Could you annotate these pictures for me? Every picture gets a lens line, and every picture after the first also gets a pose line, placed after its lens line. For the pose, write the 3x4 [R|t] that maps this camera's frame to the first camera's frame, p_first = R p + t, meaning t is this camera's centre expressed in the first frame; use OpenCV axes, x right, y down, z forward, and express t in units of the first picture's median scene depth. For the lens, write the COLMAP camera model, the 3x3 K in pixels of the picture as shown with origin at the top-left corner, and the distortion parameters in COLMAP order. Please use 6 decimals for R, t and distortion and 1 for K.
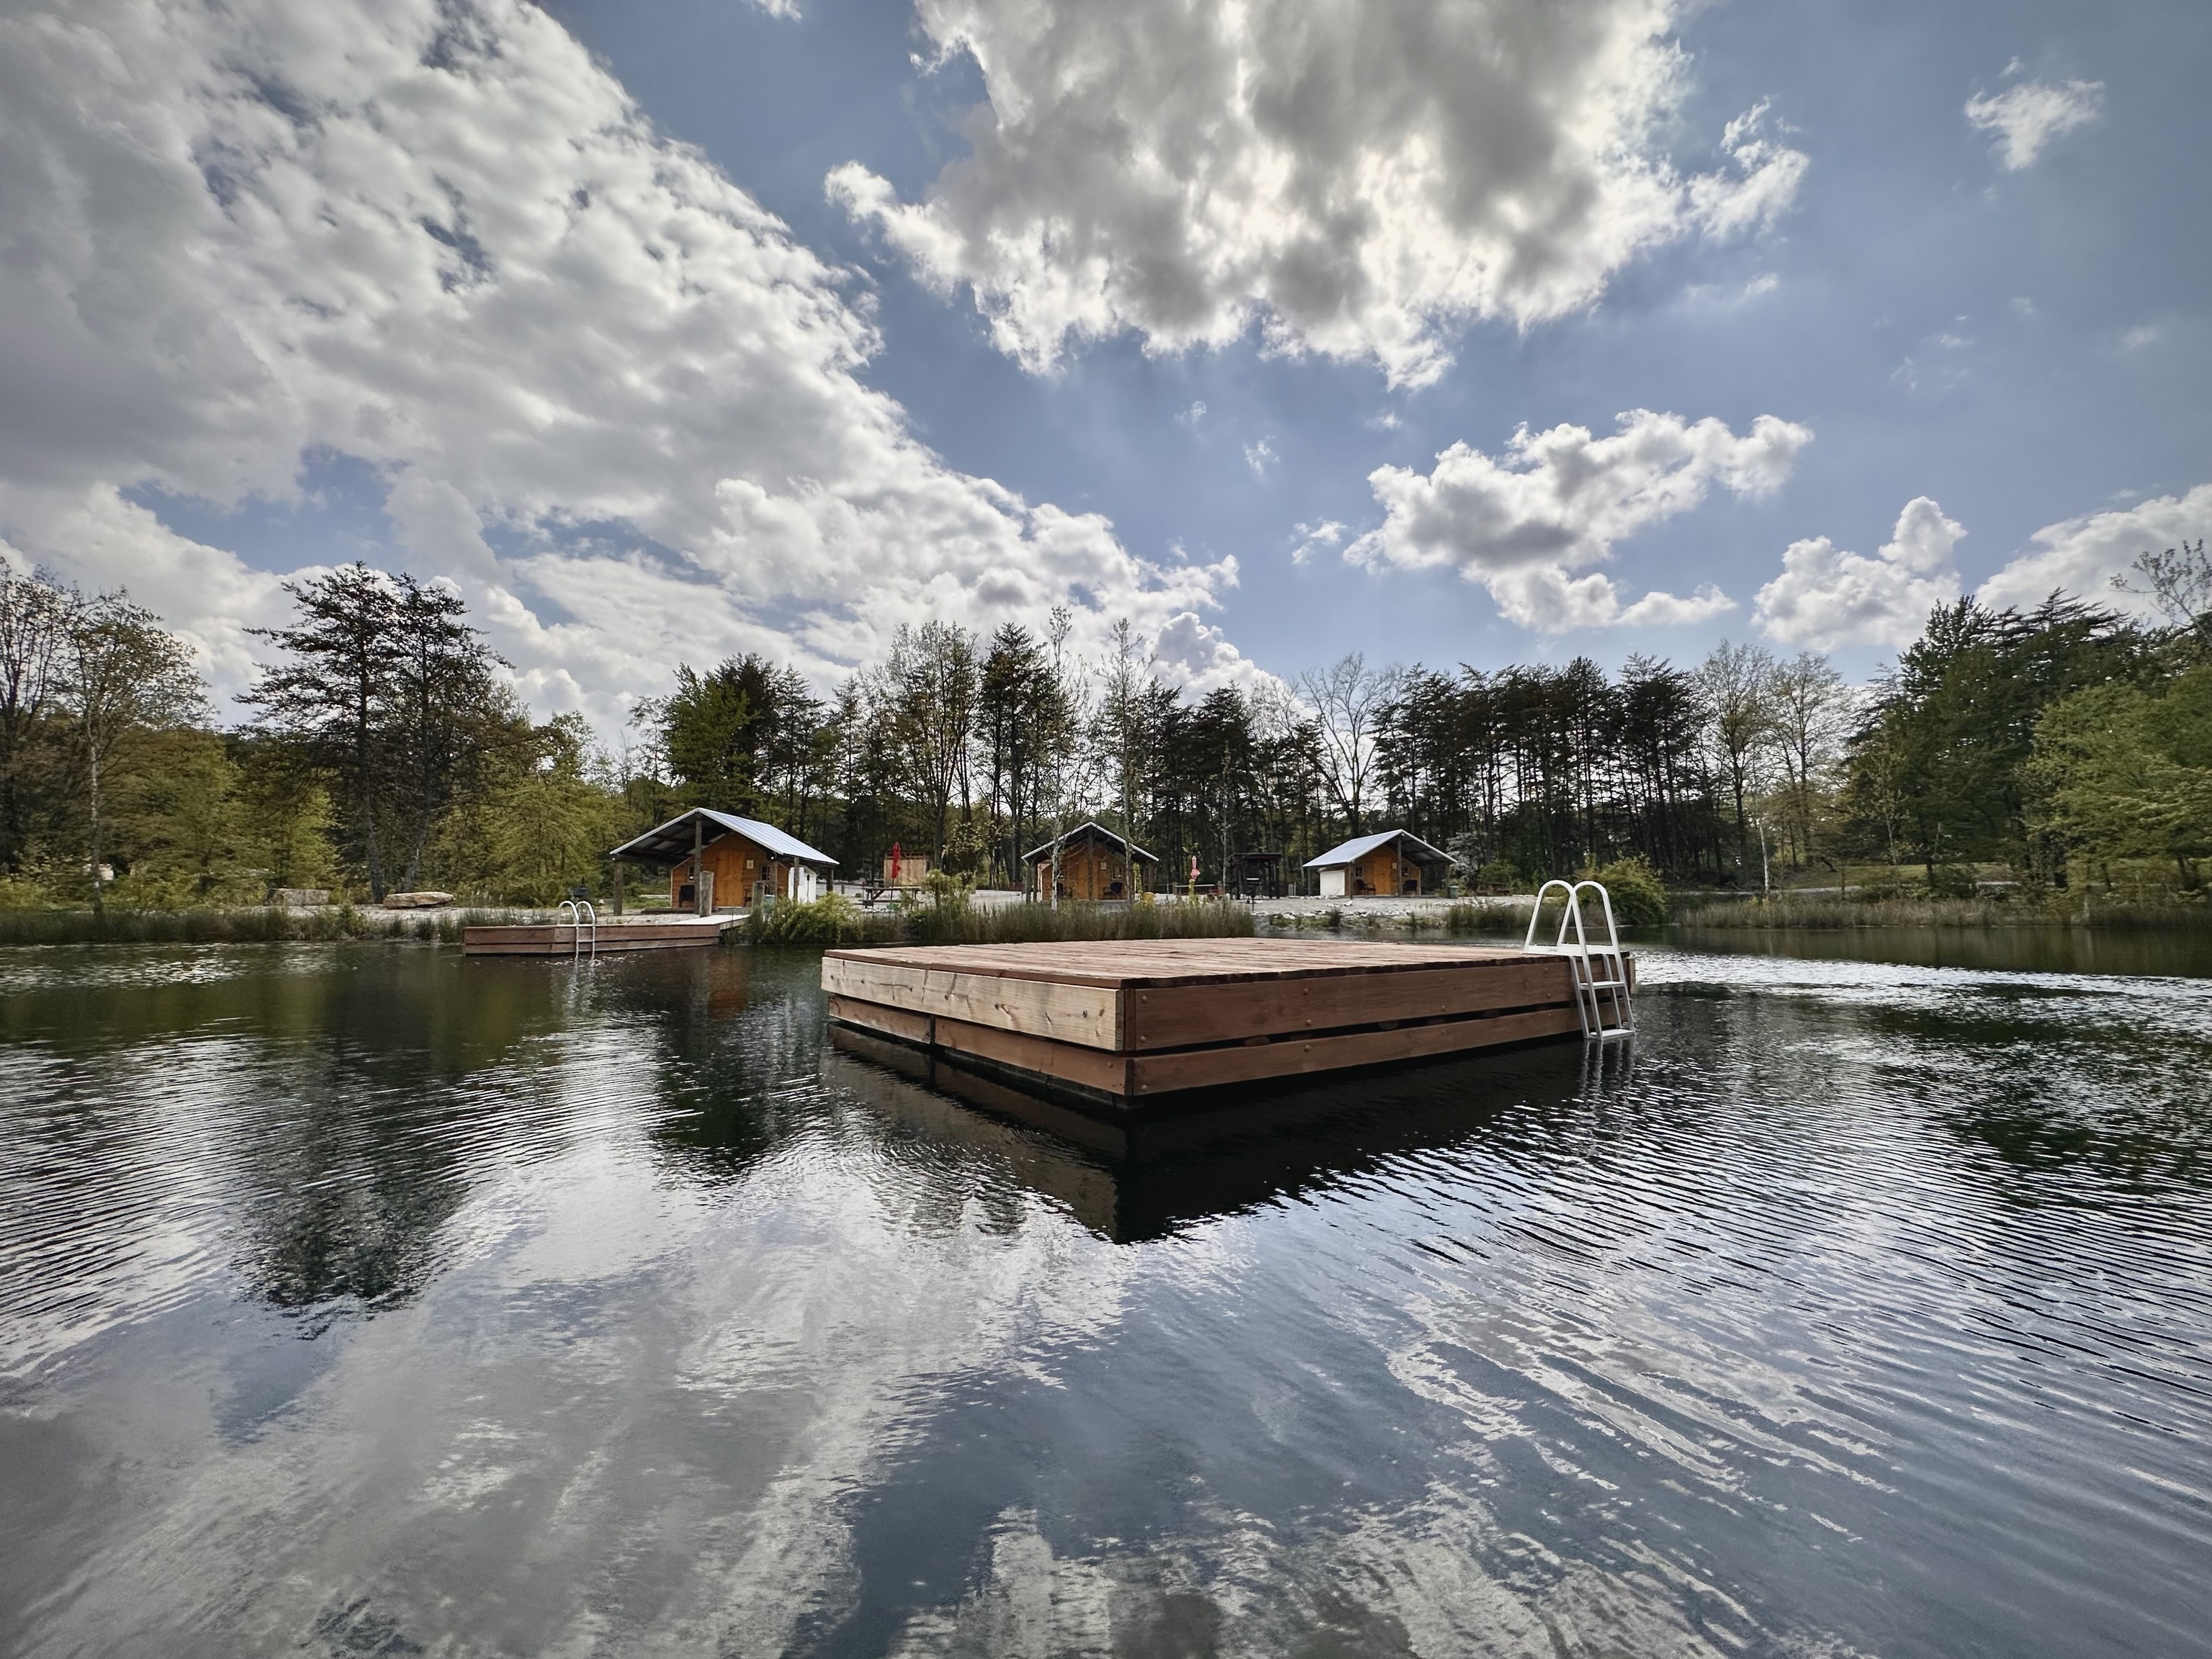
lens RADIAL K [[902.1, 0, 1123.3], [0, 902.1, 824.2], [0, 0, 1]] dist [-0.001019, 0.014167]
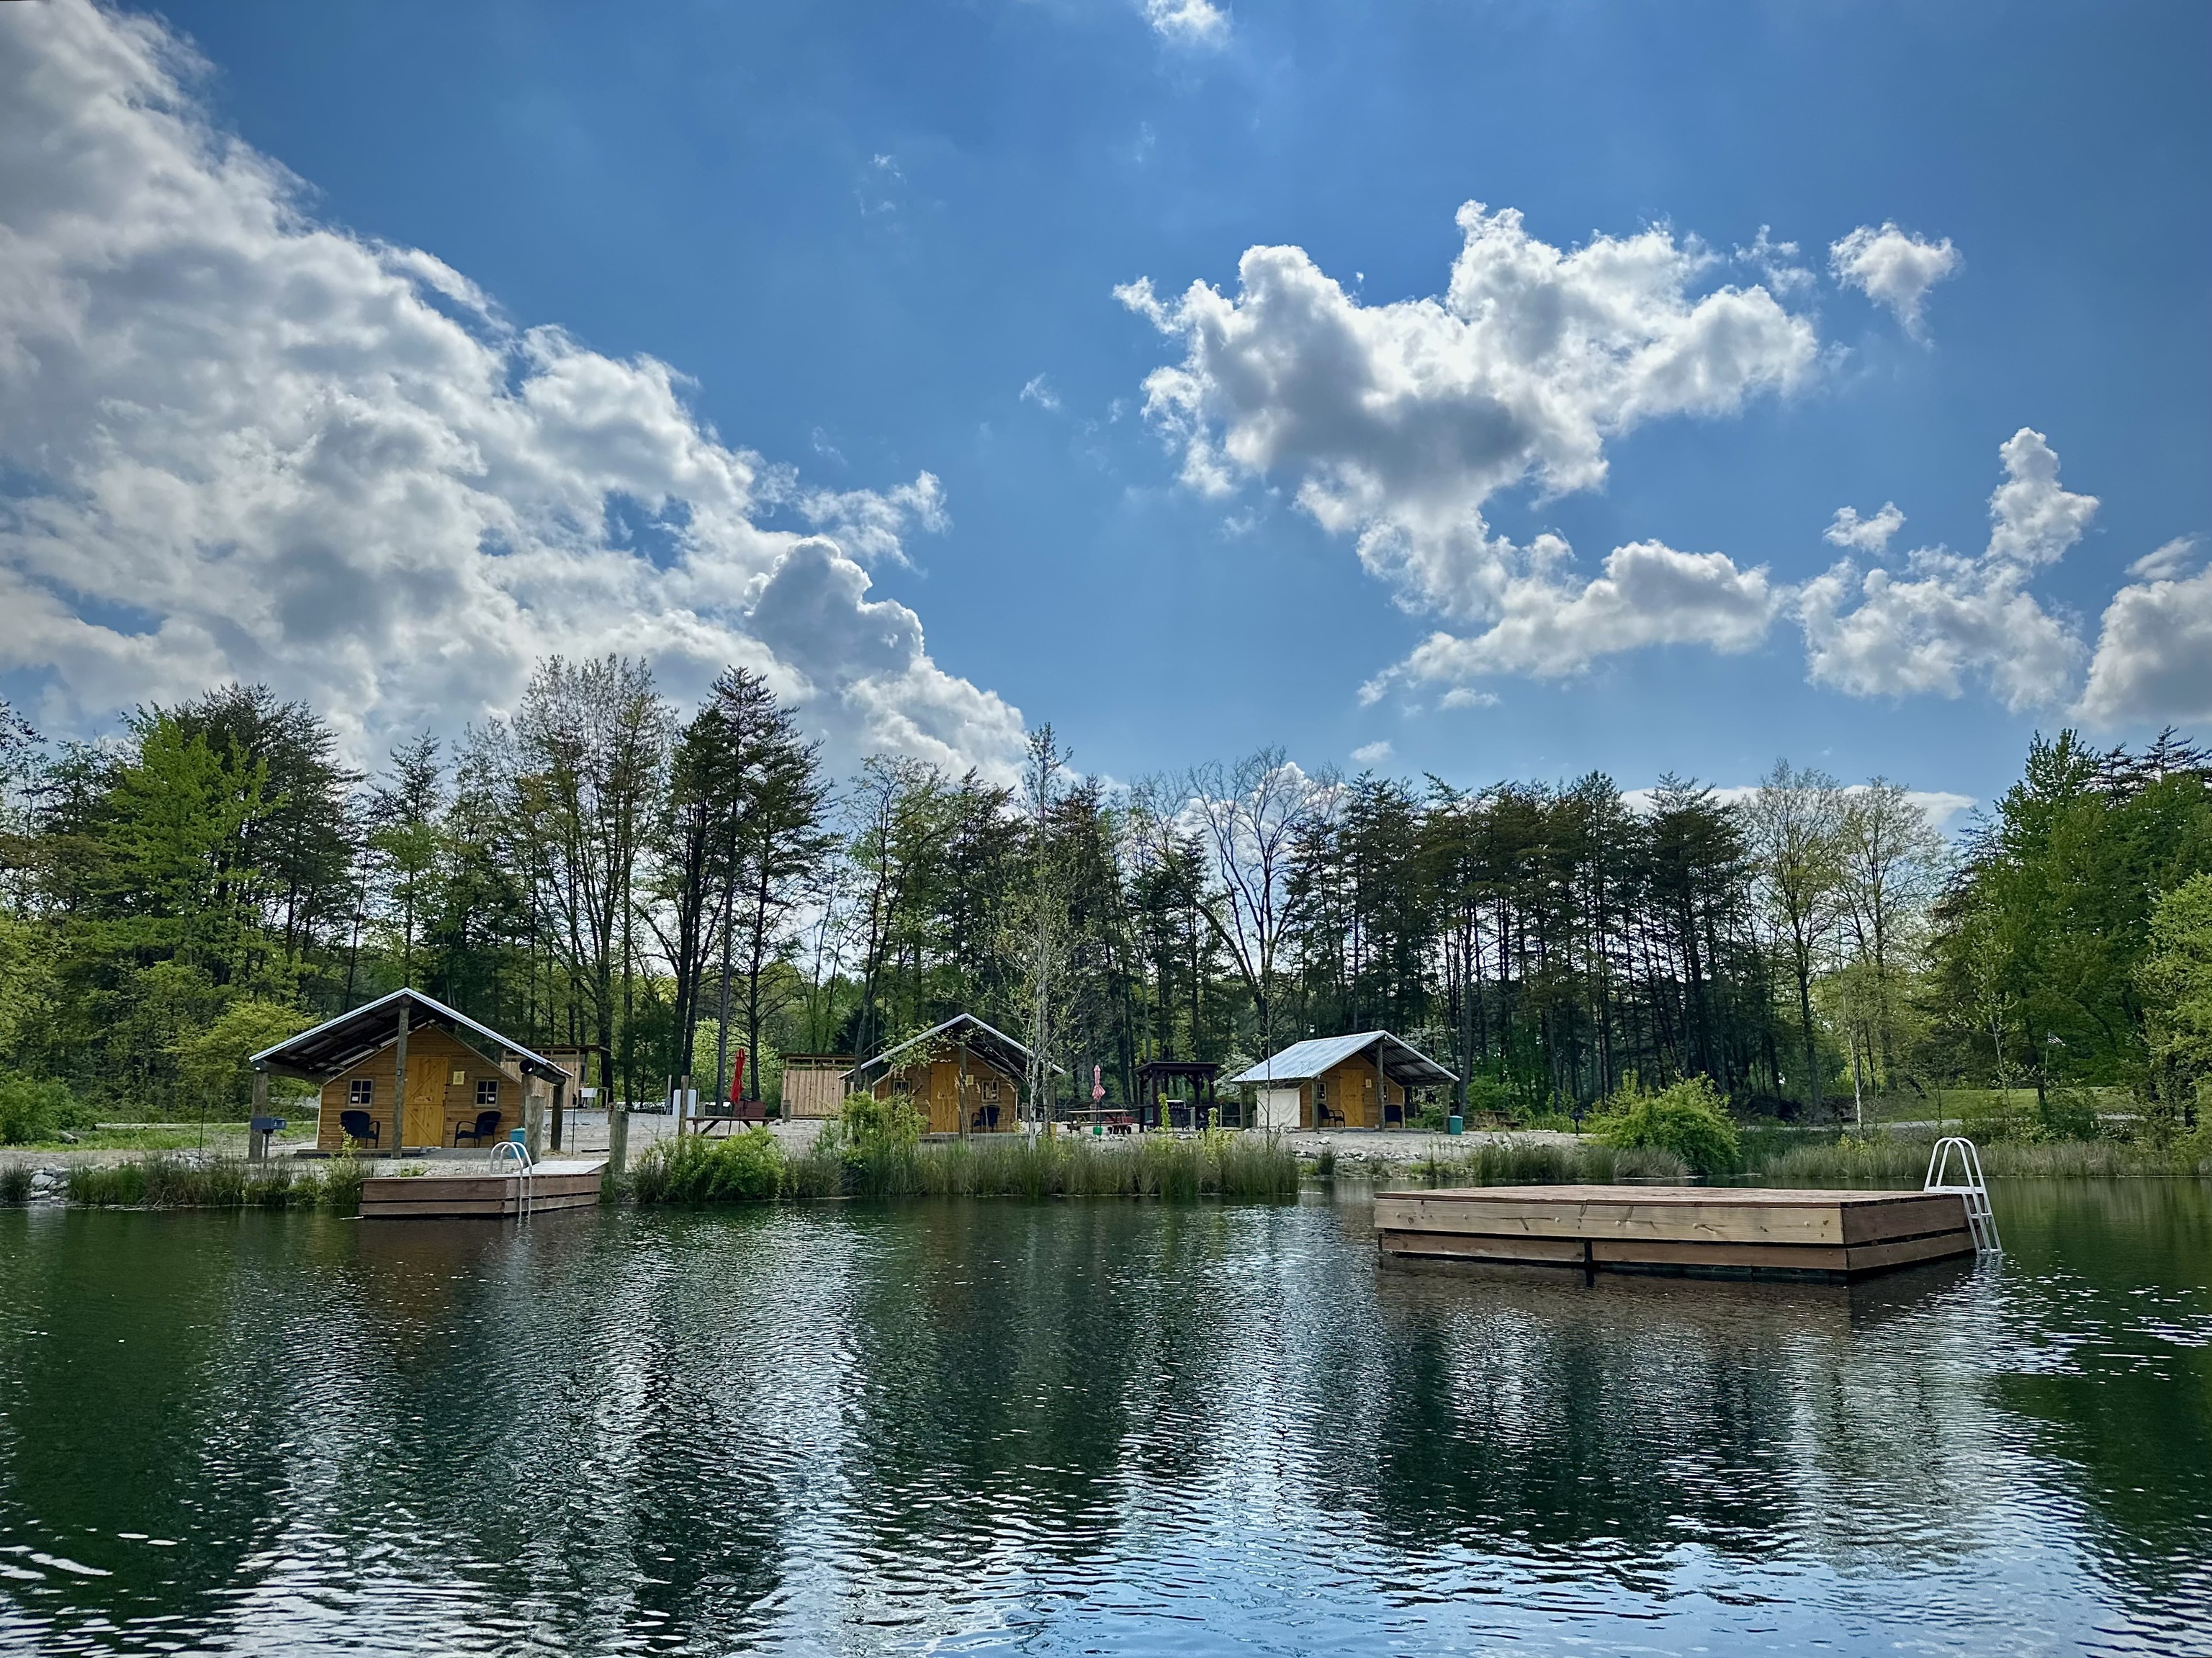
lens RADIAL K [[1581.8, 0, 1106.0], [0, 1581.8, 829.0], [0, 0, 1]] dist [0.022466, -0.002722]
pose [[0.979089, 0.045080, 0.198373, -0.106125], [-0.025284, 0.994543, -0.101215, -0.014218], [-0.201853, 0.094083, 0.974887, -0.109699]]
